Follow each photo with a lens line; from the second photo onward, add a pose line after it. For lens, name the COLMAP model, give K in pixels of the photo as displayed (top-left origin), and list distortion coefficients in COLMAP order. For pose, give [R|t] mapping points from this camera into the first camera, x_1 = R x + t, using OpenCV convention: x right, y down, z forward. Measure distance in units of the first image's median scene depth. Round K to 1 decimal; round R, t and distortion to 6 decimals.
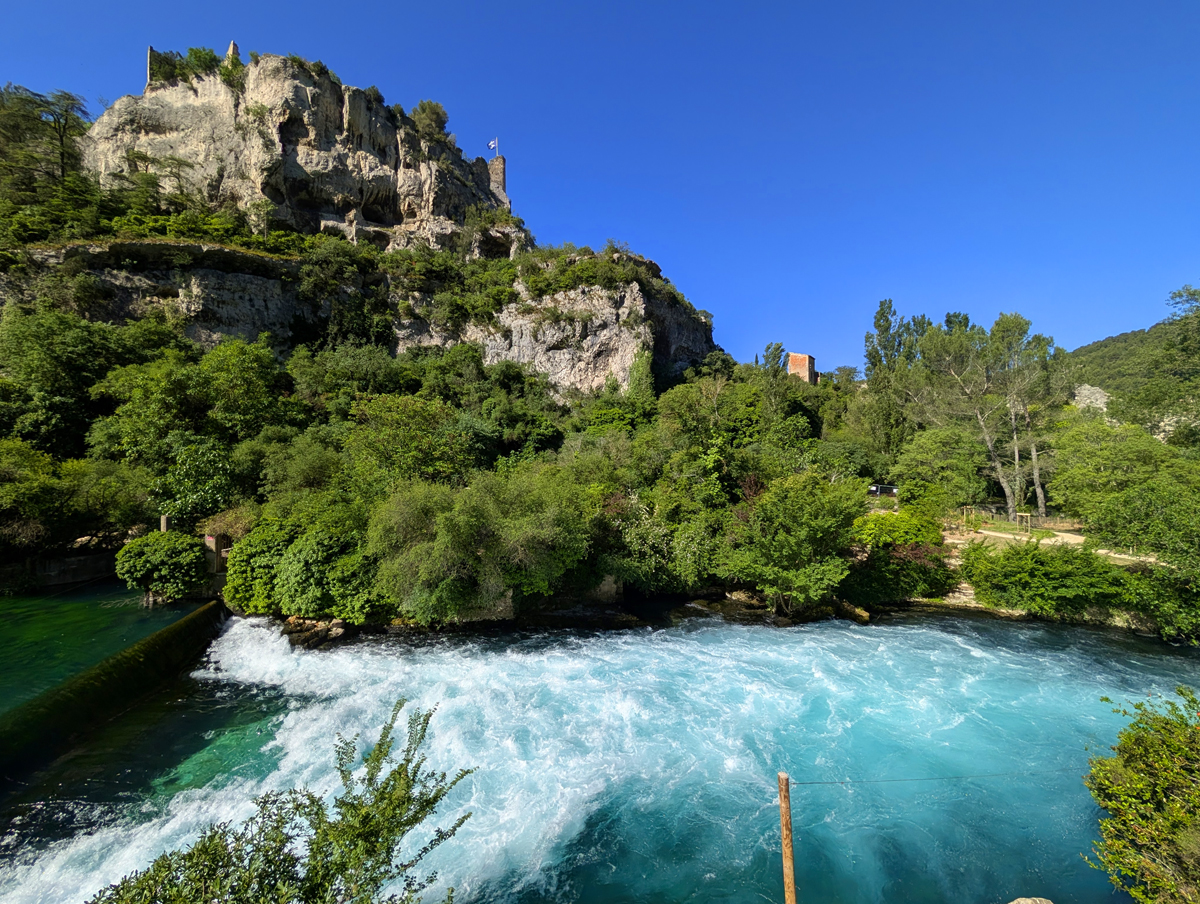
lens RADIAL K [[449.4, 0, 598.0], [0, 449.4, 446.0], [0, 0, 1]] dist [0.000372, 0.000217]
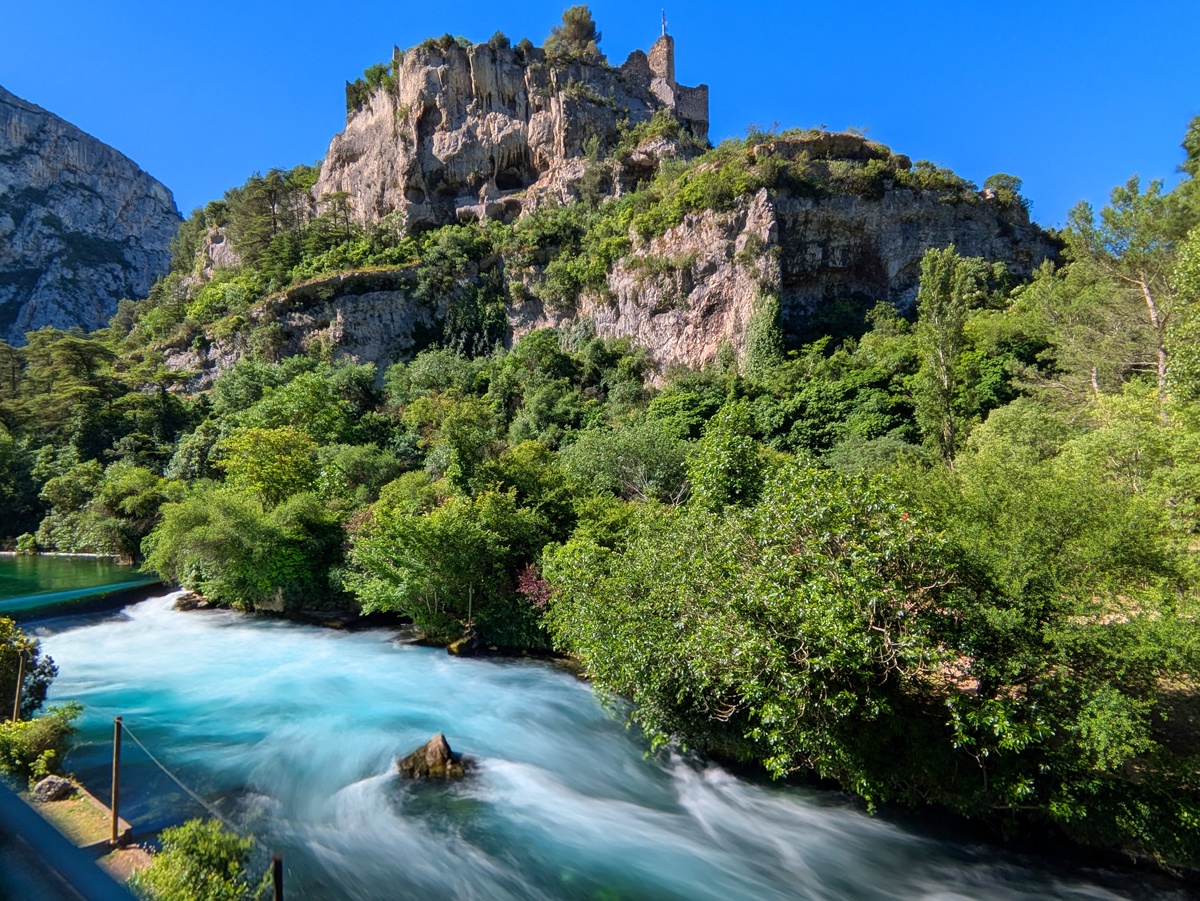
lens RADIAL K [[767.5, 0, 601.4], [0, 767.5, 454.7], [0, 0, 1]] dist [-0.001698, -0.001553]
pose [[0.754991, -0.027653, -0.655151, 0.626624], [0.044705, 0.998956, 0.009354, -0.003501], [0.654209, -0.036351, 0.755440, 0.001043]]
